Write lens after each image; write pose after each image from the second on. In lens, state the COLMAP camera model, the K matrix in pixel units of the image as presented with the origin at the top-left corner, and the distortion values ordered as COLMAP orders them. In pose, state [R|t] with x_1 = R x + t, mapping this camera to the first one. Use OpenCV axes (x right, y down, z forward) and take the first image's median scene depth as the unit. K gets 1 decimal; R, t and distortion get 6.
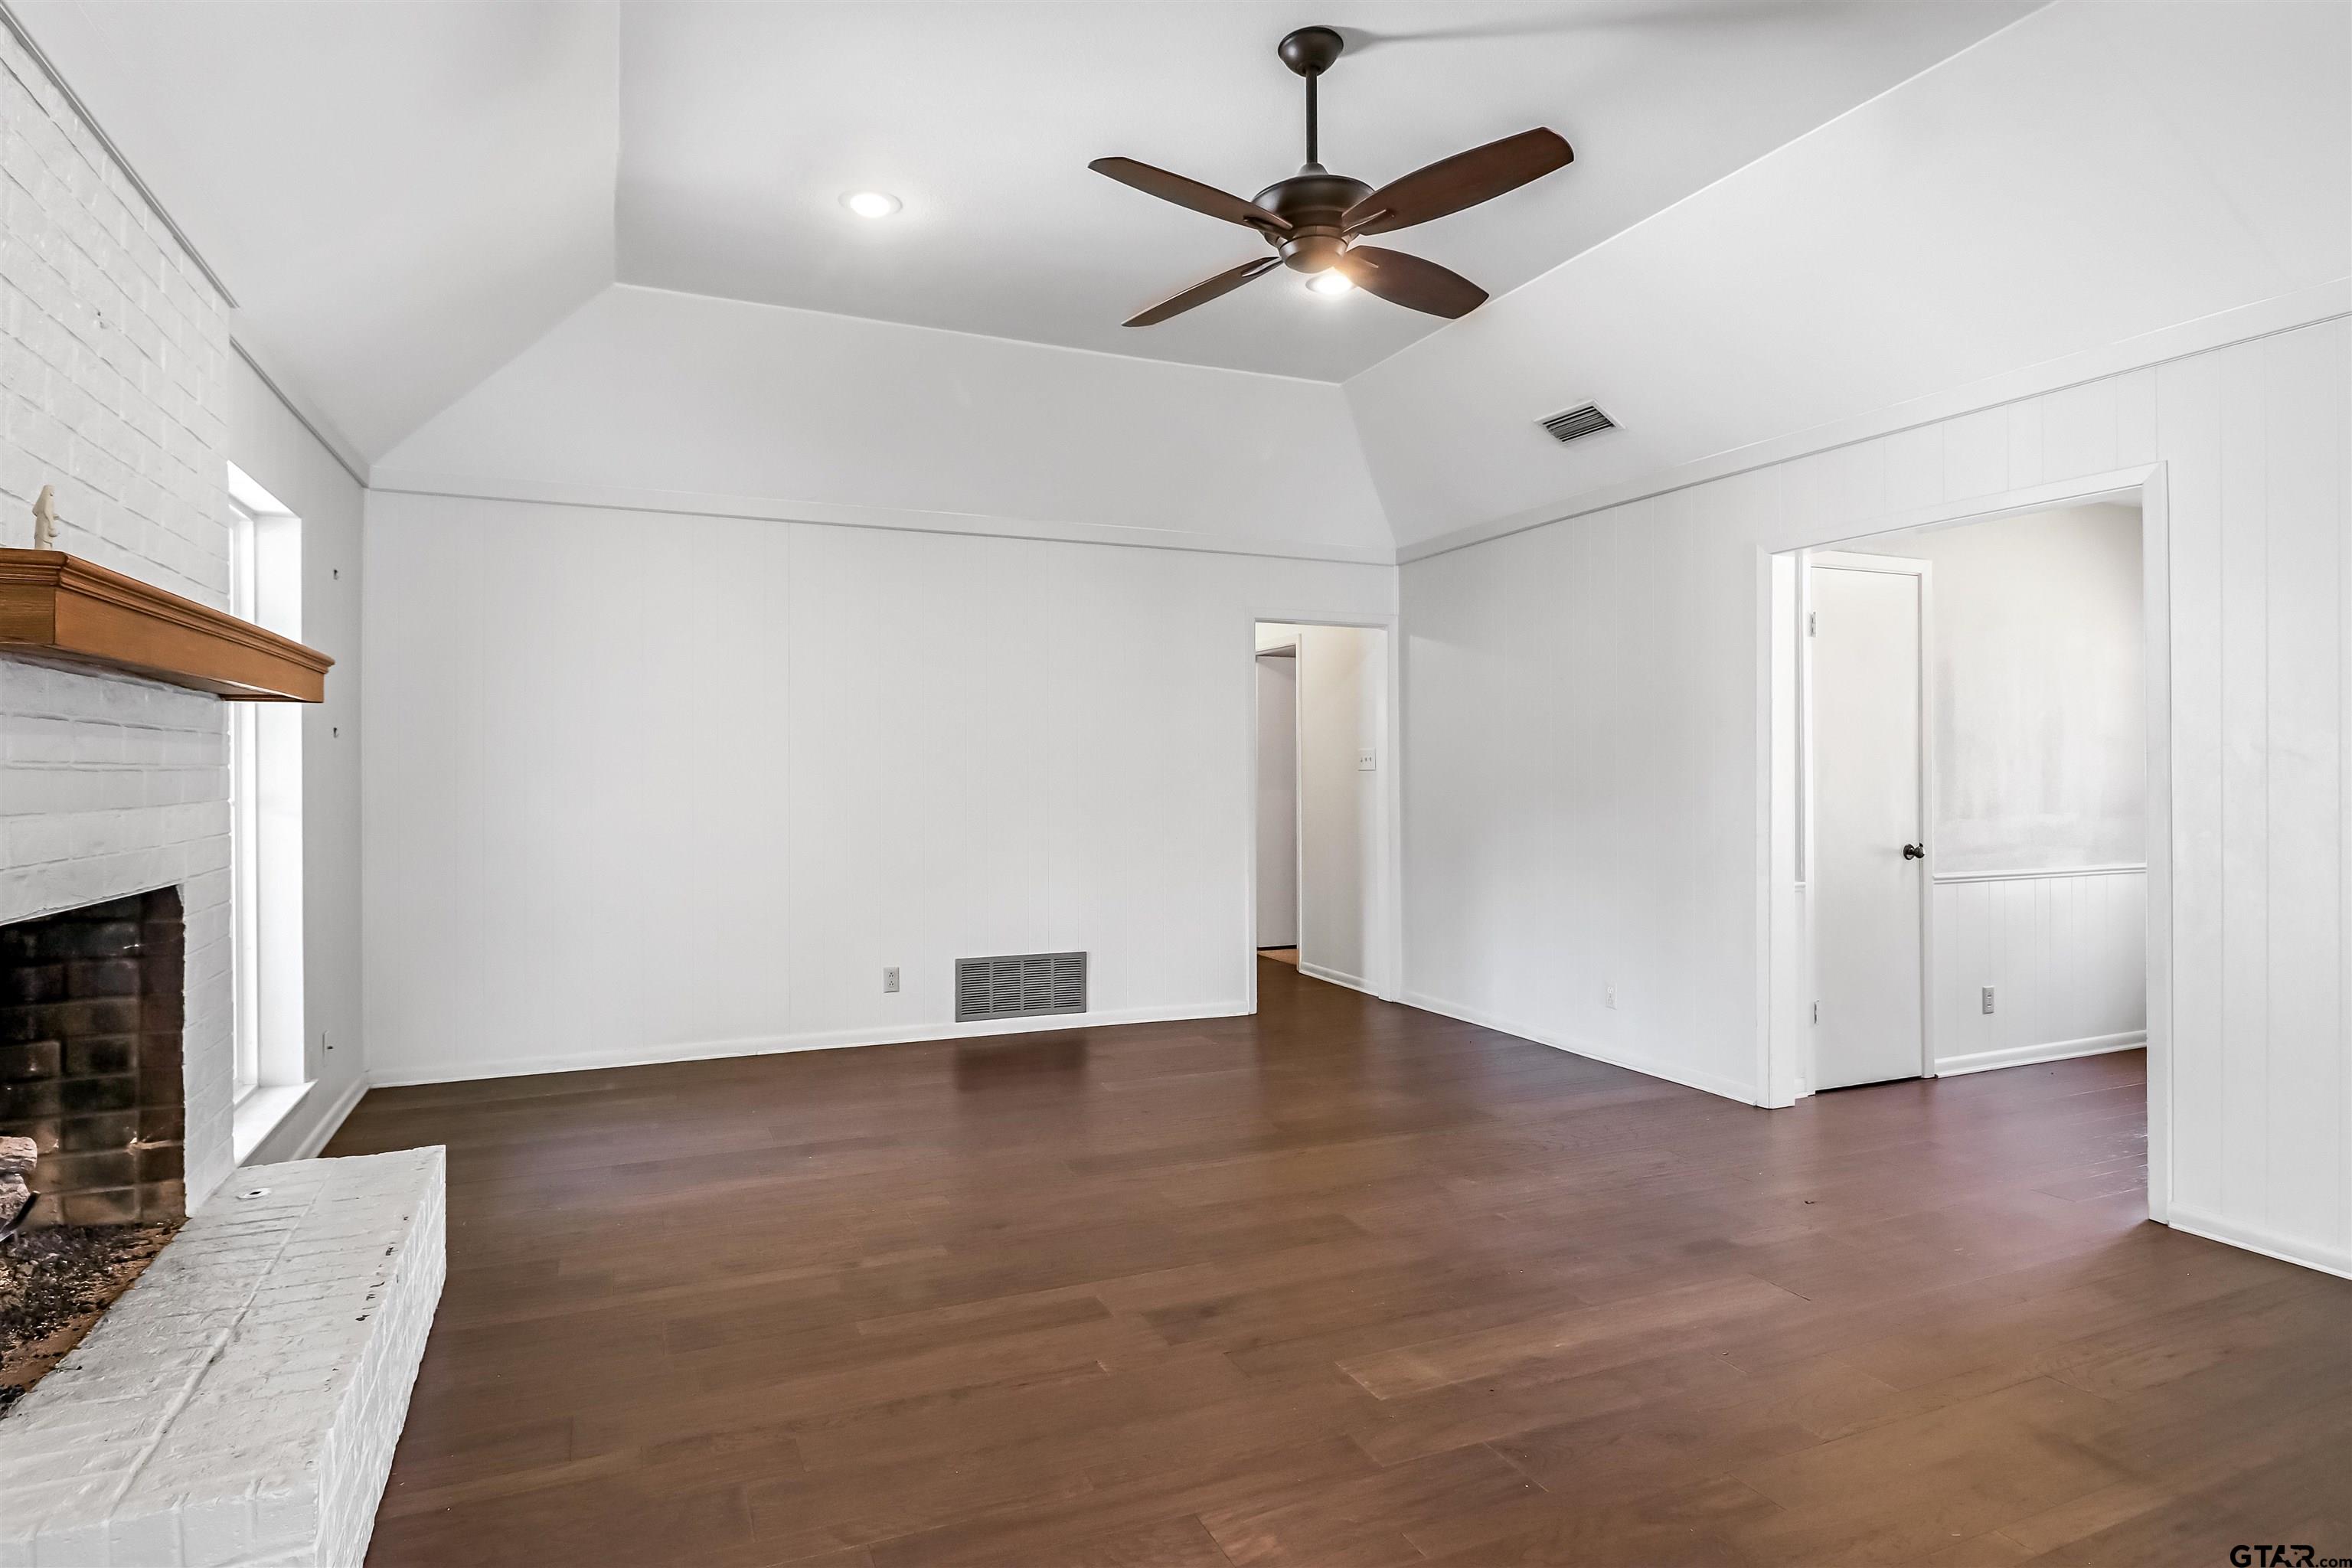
lens RADIAL K [[1221.0, 0, 1167.8], [0, 1221.0, 770.4], [0, 0, 1]] dist [-0.003170, -0.000445]
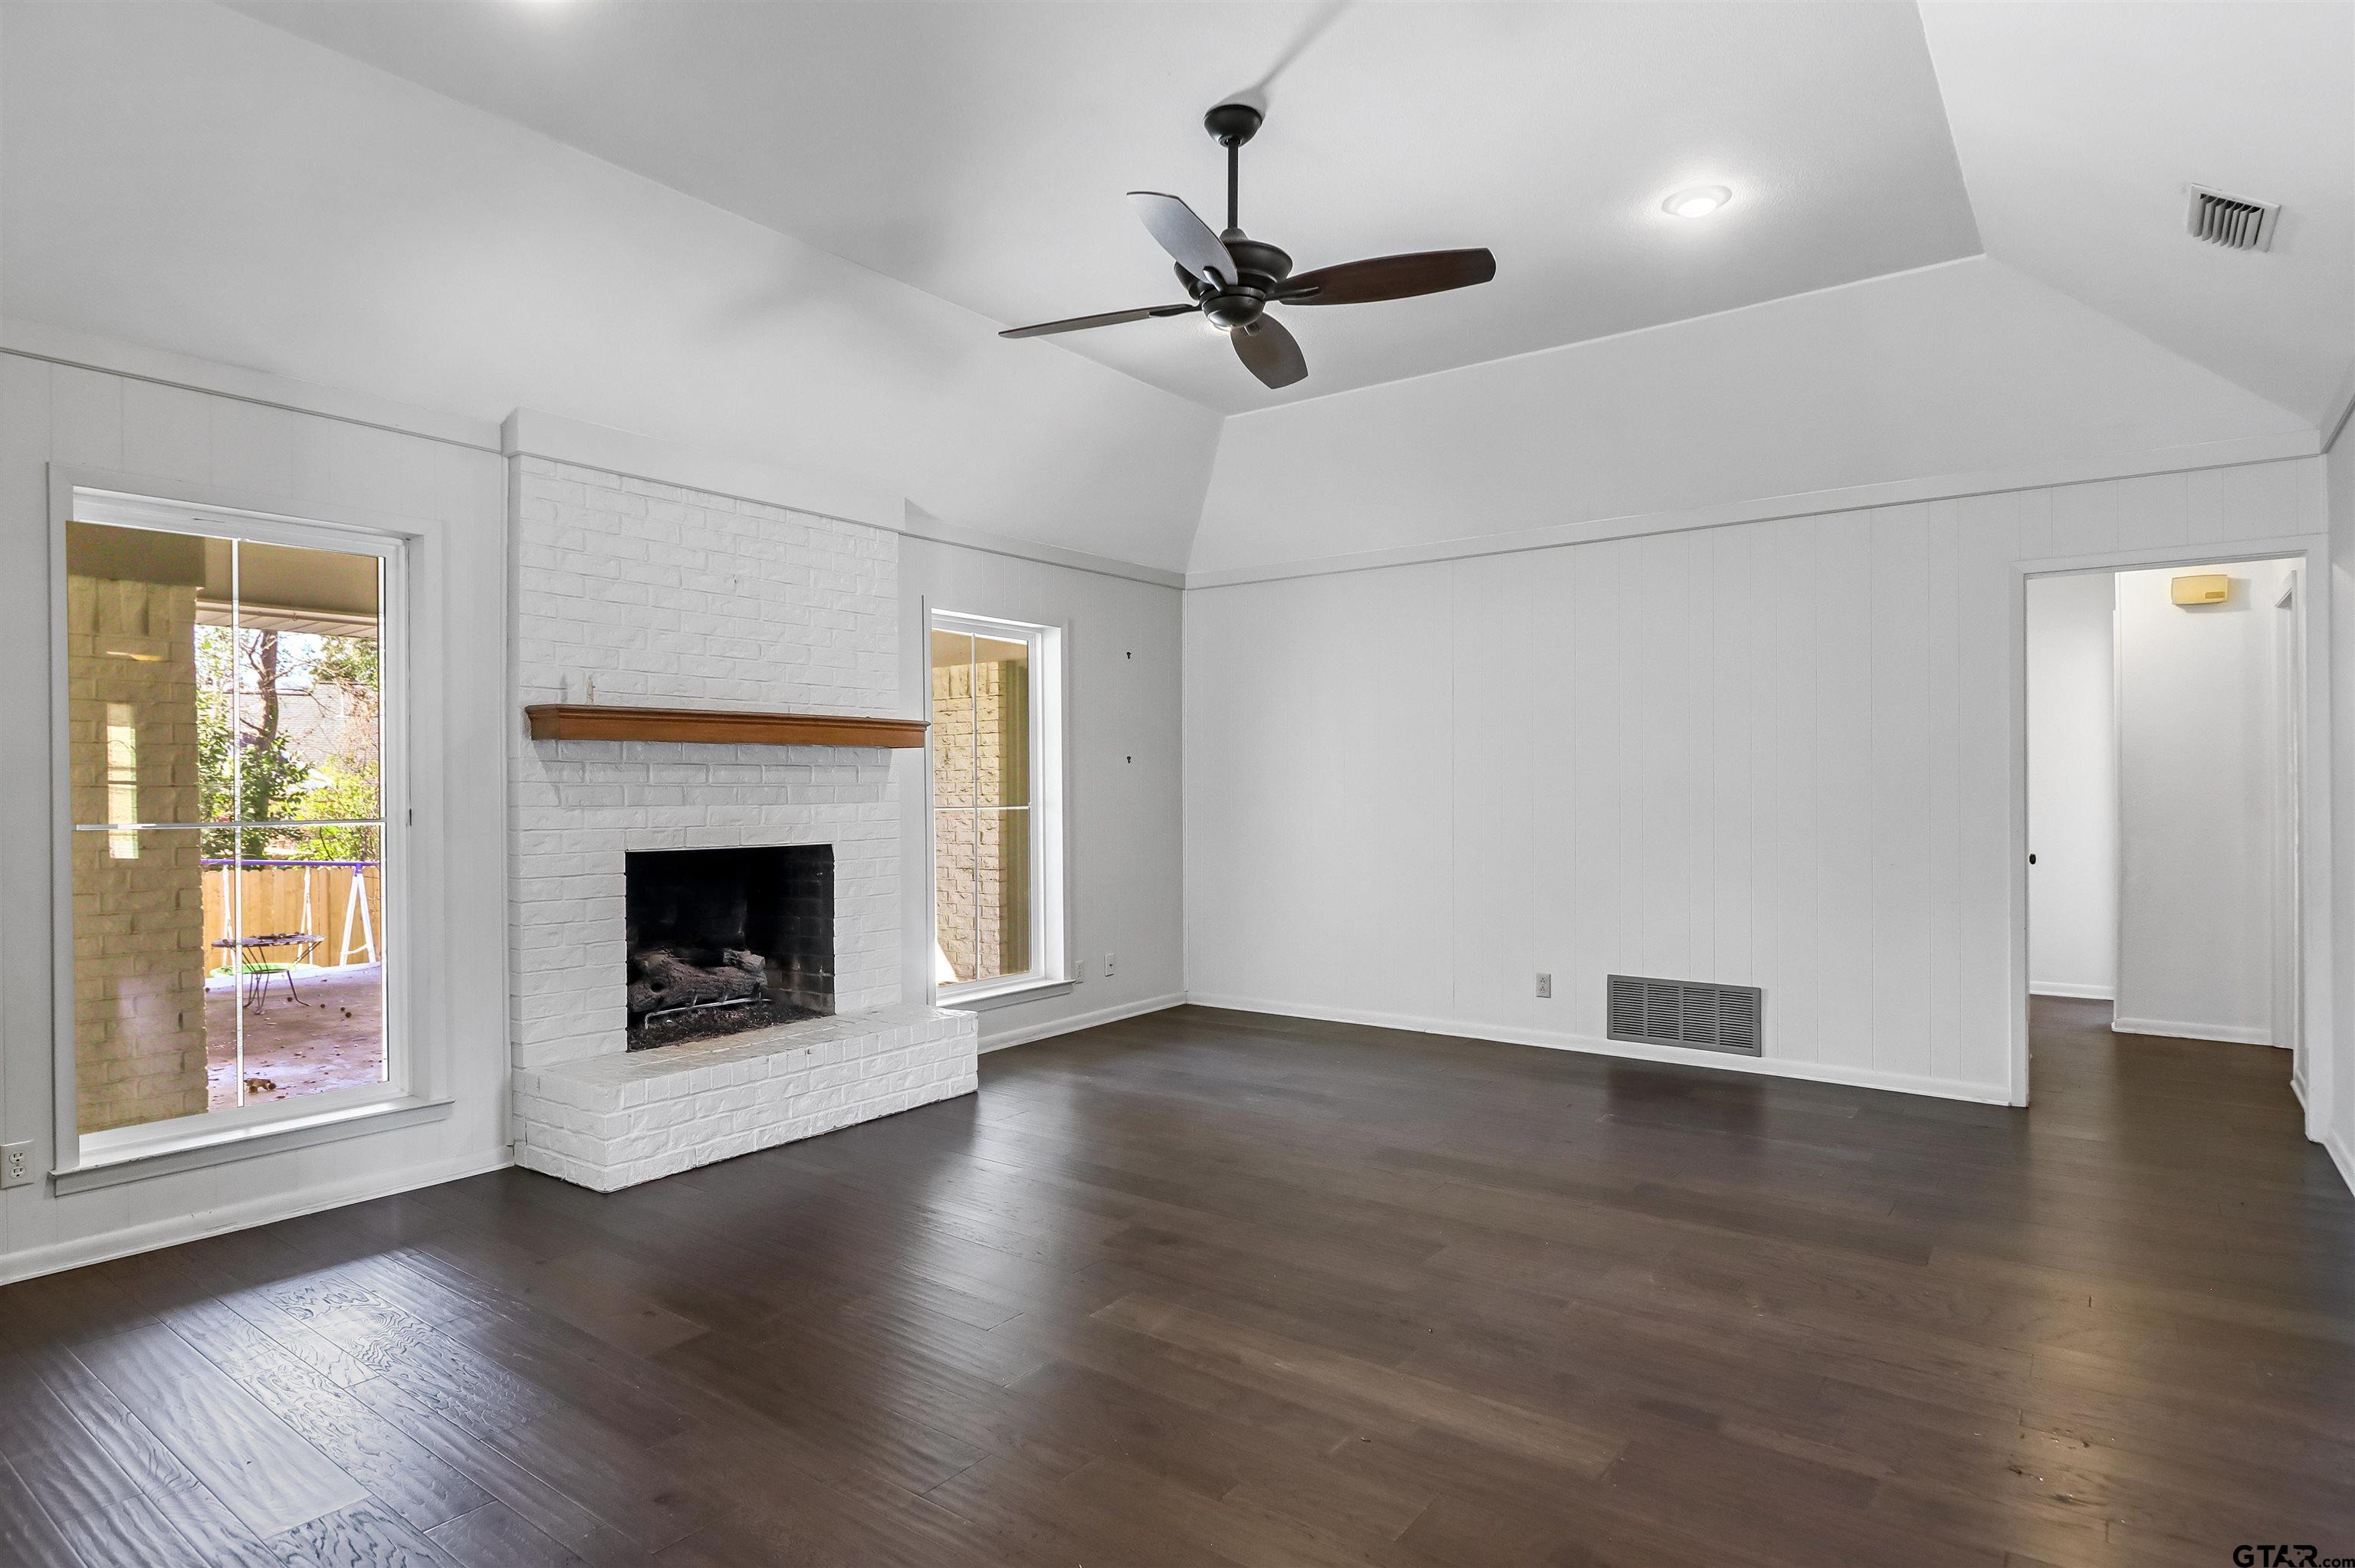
lens RADIAL K [[1271.6, 0, 1177.5], [0, 1271.6, 784.0], [0, 0, 1]] dist [0.007563, -0.015905]
pose [[0.512003, -0.003200, -0.858978, 0.703414], [0.005886, 0.999983, -0.000217, 0.000181], [0.858964, -0.004945, 0.512012, 0.243259]]
